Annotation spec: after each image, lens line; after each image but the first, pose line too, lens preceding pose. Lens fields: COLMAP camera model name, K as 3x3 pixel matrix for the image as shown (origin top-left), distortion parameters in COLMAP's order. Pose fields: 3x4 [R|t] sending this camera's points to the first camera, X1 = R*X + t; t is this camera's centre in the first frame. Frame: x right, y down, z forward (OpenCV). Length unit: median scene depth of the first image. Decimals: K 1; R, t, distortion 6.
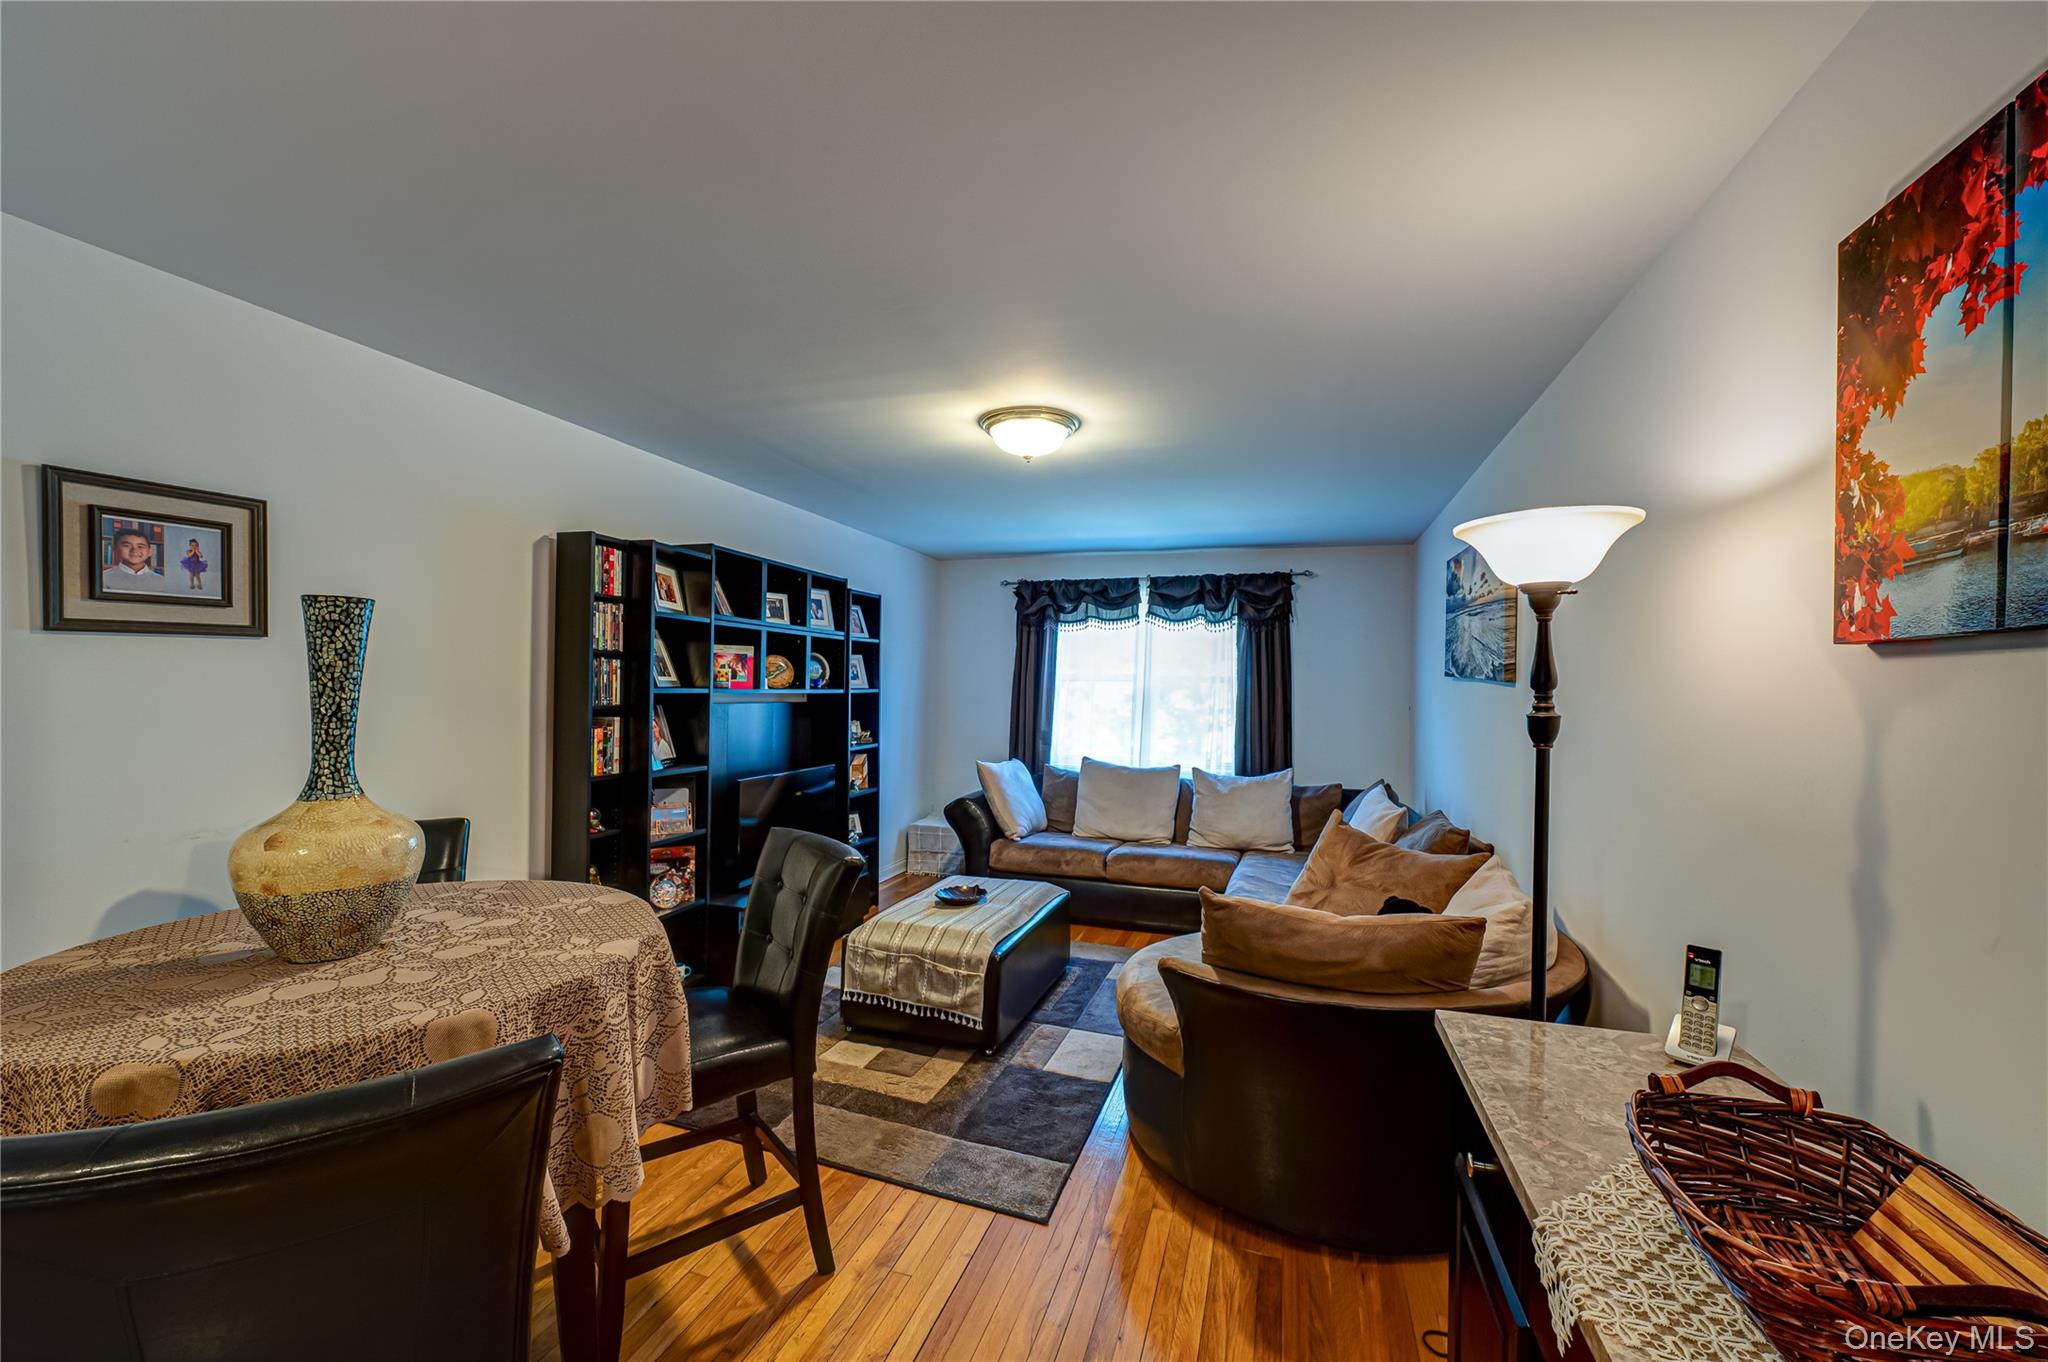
lens RADIAL K [[794.9, 0, 1020.5], [0, 794.9, 689.1], [0, 0, 1]] dist [-0.014220, -0.000126]
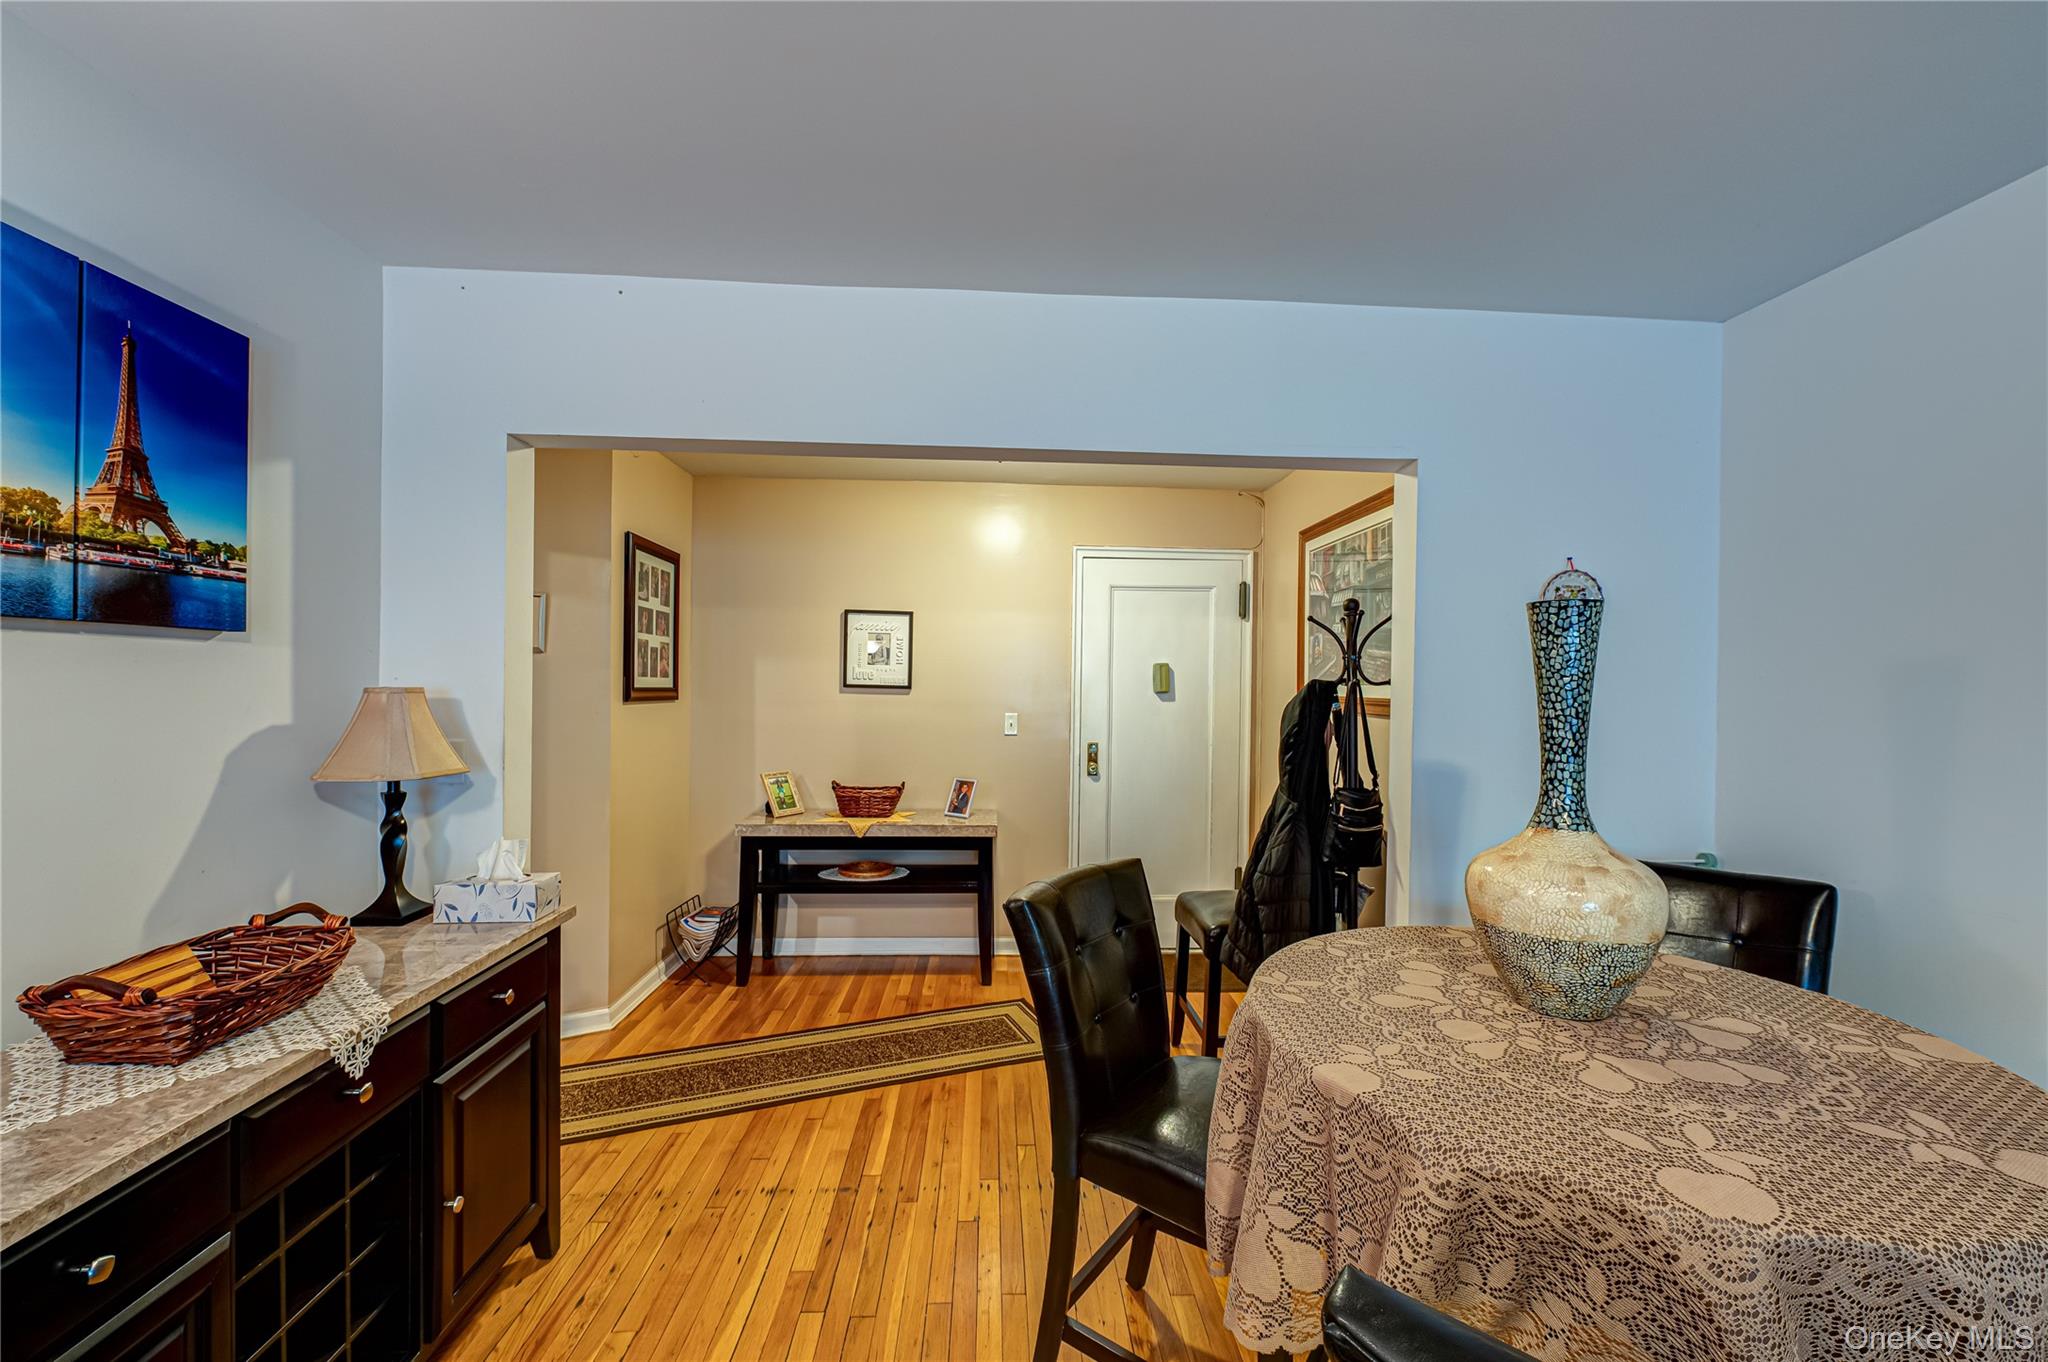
lens RADIAL K [[794.9, 0, 1024.4], [0, 794.9, 685.8], [0, 0, 1]] dist [-0.014220, -0.000126]
pose [[-0.930433, -0.026506, -0.365502, 0.009493], [-0.028340, 0.999598, -0.000349, -0.004299], [0.365365, 0.010033, -0.930810, 1.583499]]
